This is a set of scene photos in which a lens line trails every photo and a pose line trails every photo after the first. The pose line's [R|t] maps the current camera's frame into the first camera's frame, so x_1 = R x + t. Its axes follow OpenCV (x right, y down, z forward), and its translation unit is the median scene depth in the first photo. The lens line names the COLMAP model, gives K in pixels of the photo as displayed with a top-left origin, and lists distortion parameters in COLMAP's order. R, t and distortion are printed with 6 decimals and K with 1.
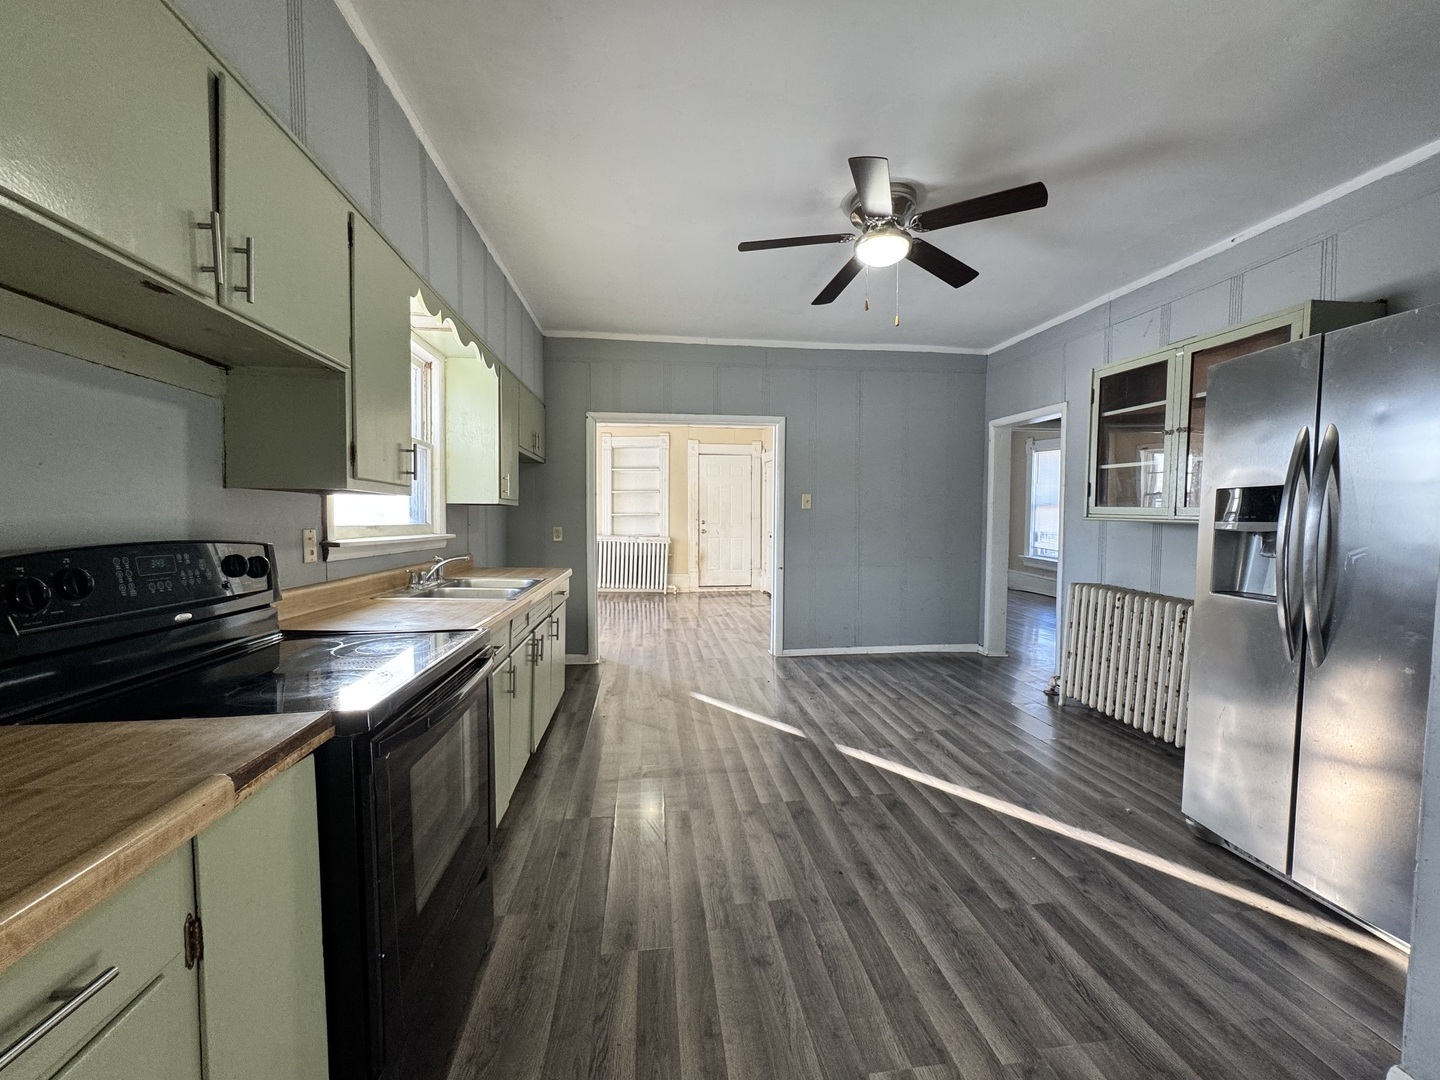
lens RADIAL K [[579.3, 0, 720.2], [0, 579.3, 546.5], [0, 0, 1]] dist [-0.002205, -0.000278]
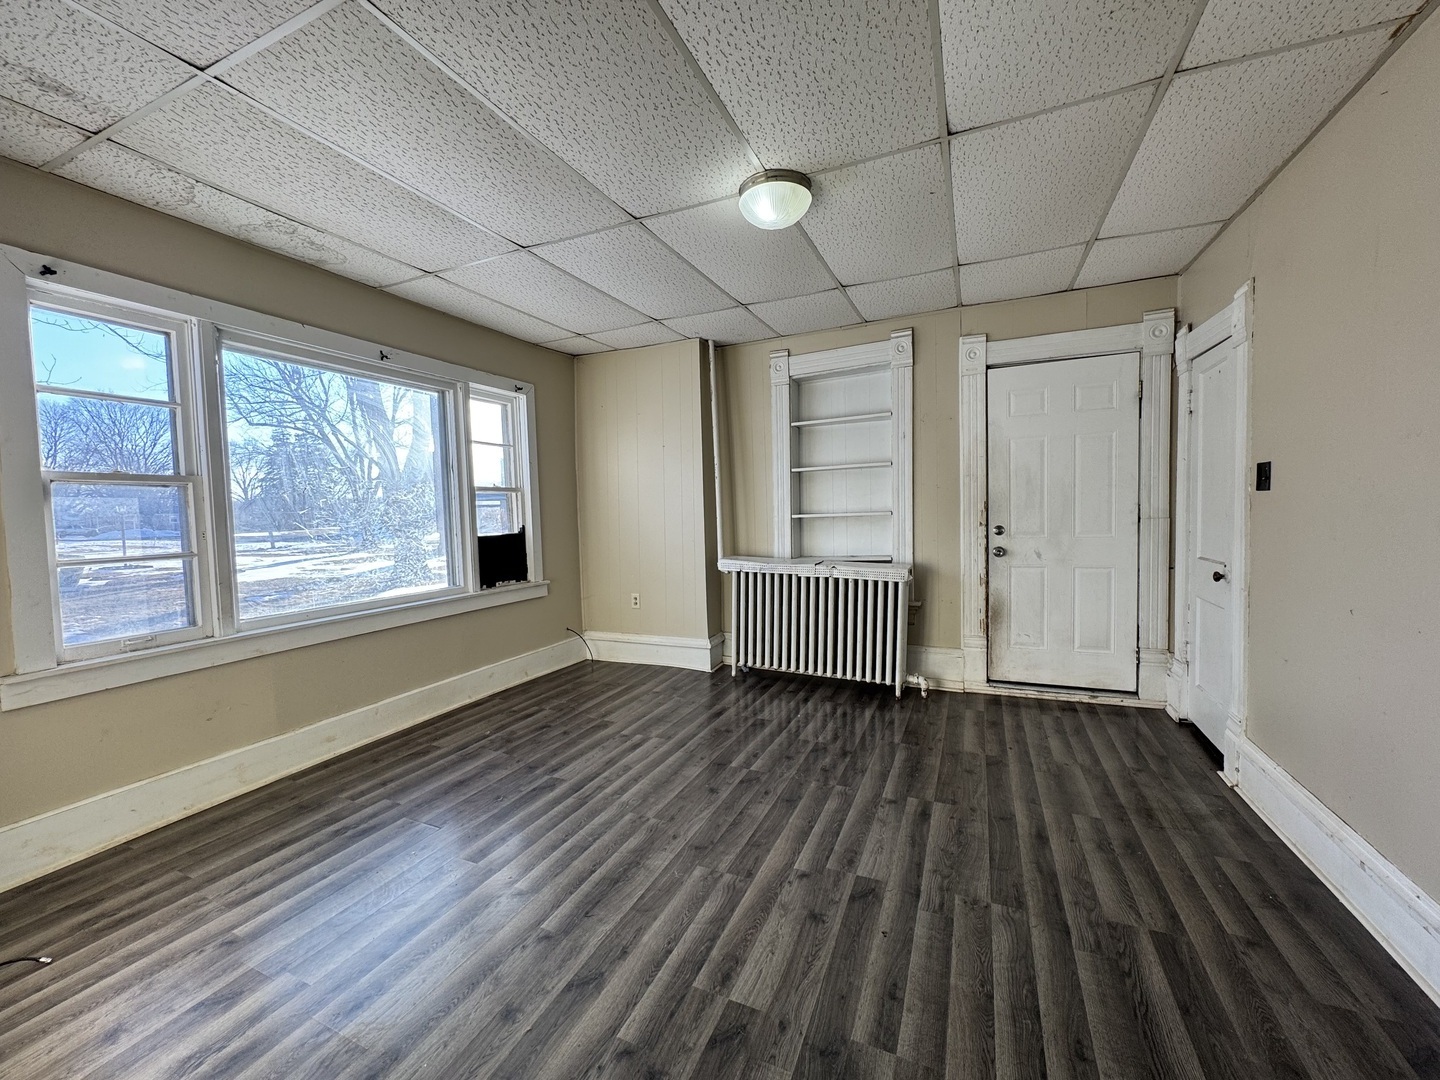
lens RADIAL K [[579.3, 0, 715.5], [0, 579.3, 541.5], [0, 0, 1]] dist [-0.002205, -0.000278]
pose [[0.874060, 0.002600, -0.485811, -0.004751], [-0.005511, 0.999974, -0.004563, -0.030387], [0.485786, 0.006666, 0.874052, 0.531013]]
